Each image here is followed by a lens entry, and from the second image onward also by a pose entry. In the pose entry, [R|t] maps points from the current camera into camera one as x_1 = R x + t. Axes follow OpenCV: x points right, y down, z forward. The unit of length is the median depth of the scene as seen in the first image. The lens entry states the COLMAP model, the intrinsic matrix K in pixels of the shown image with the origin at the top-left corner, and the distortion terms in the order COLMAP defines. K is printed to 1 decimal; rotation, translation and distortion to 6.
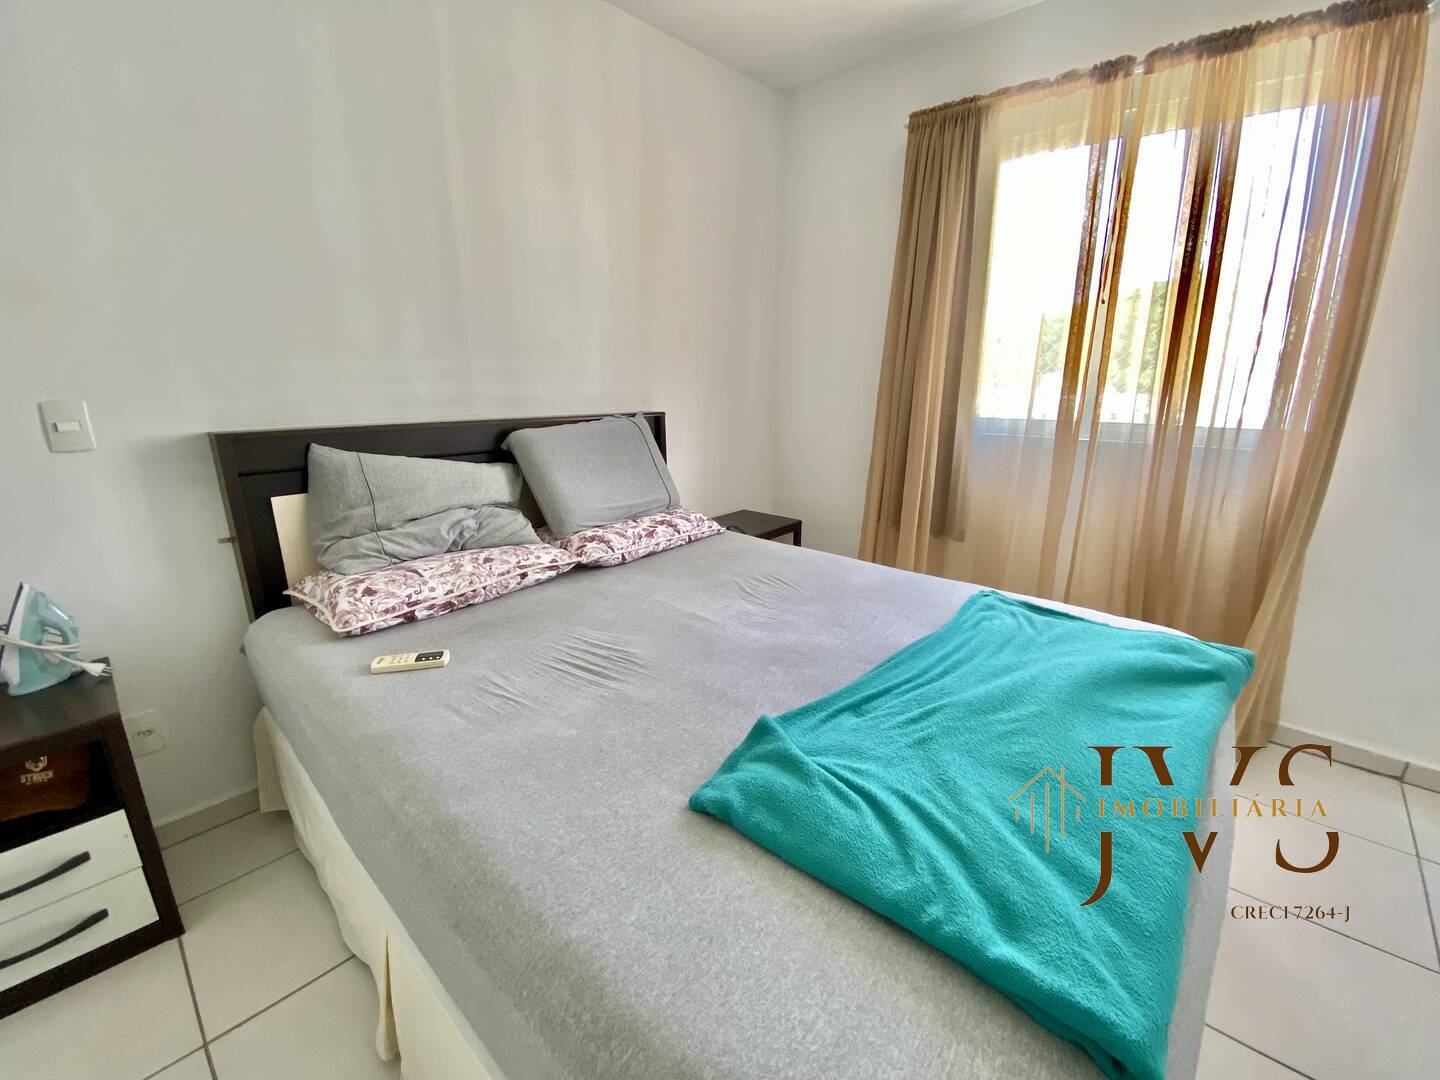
lens RADIAL K [[592.7, 0, 711.3], [0, 592.7, 533.7], [0, 0, 1]] dist [-0.000351, -0.012234]
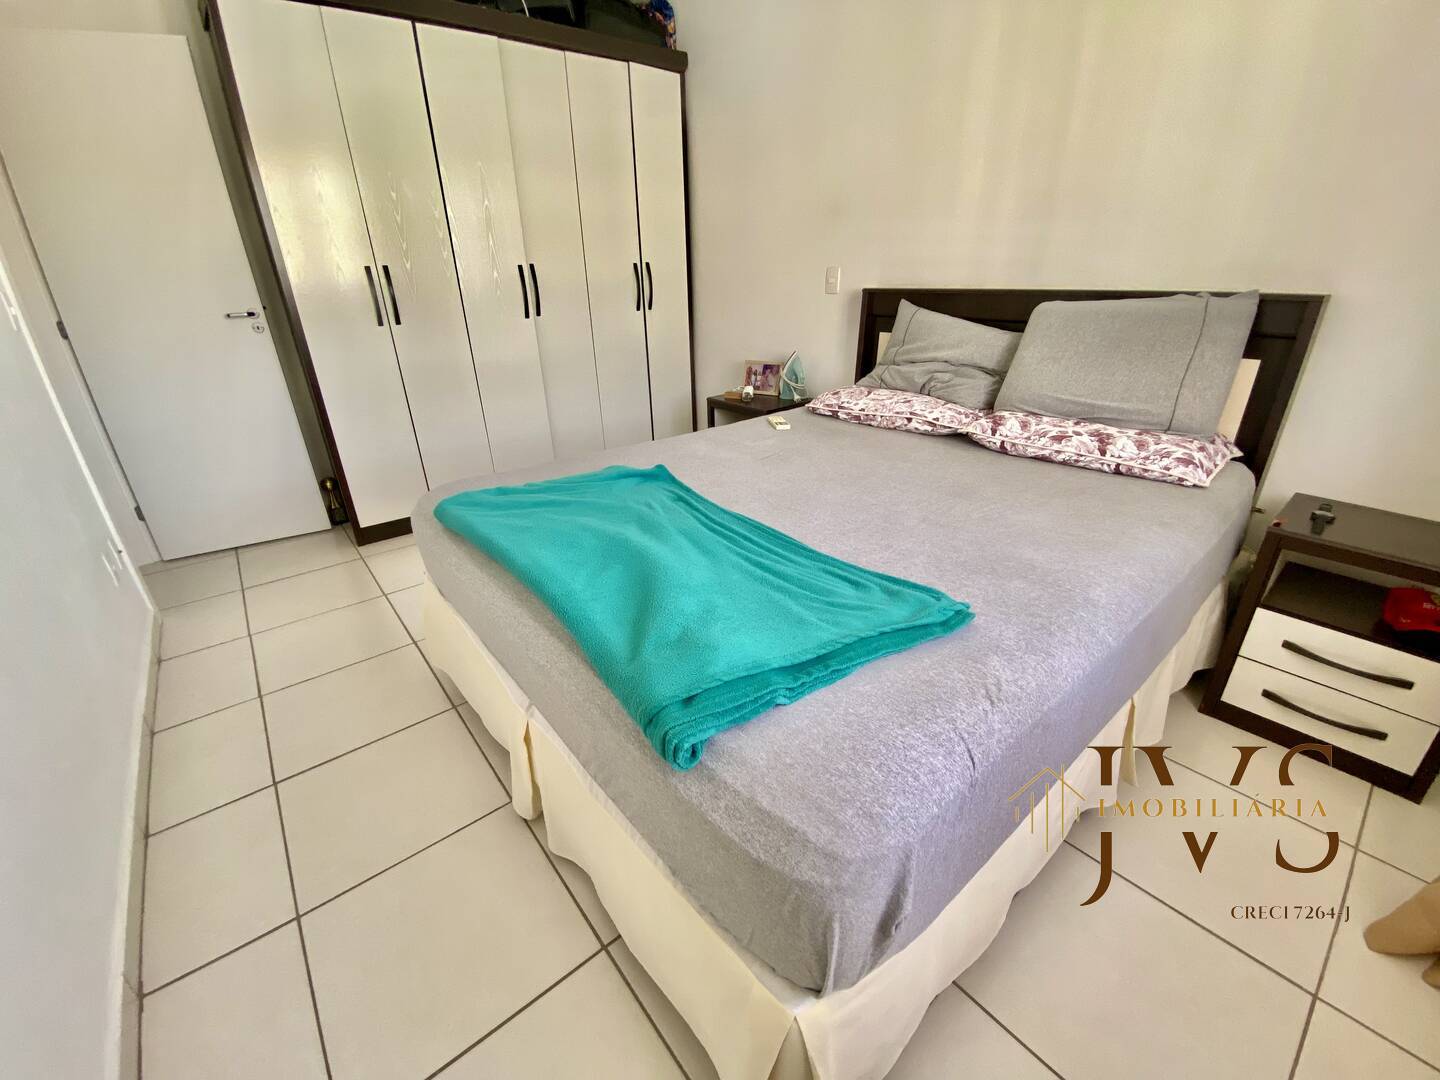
lens RADIAL K [[592.7, 0, 727.7], [0, 592.7, 549.5], [0, 0, 1]] dist [-0.000351, -0.012234]
pose [[-0.131210, 0.420409, -0.897797, 0.983346], [-0.225847, 0.869136, 0.439995, -0.157701], [0.965286, 0.260497, -0.019091, 0.742834]]
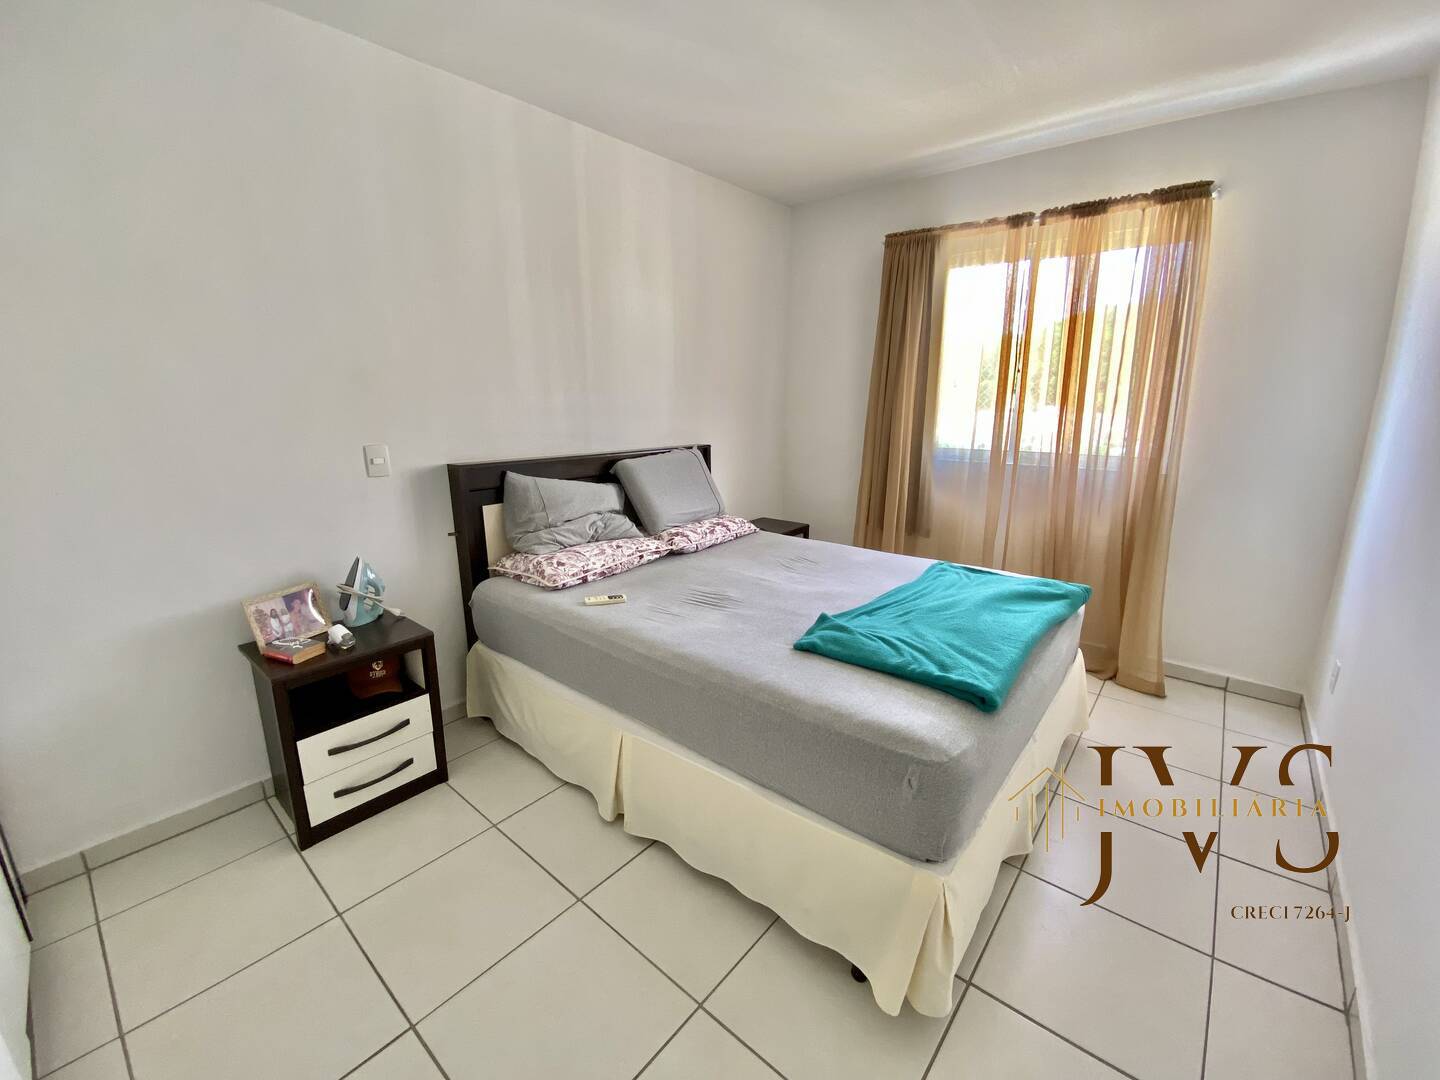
lens RADIAL K [[592.7, 0, 706.3], [0, 592.7, 540.8], [0, 0, 1]] dist [-0.000351, -0.012234]
pose [[0.999329, -0.011604, 0.034739, -0.207553], [0.012320, 0.999715, -0.020473, 0.064638], [-0.034491, 0.020887, 0.999187, -0.533561]]
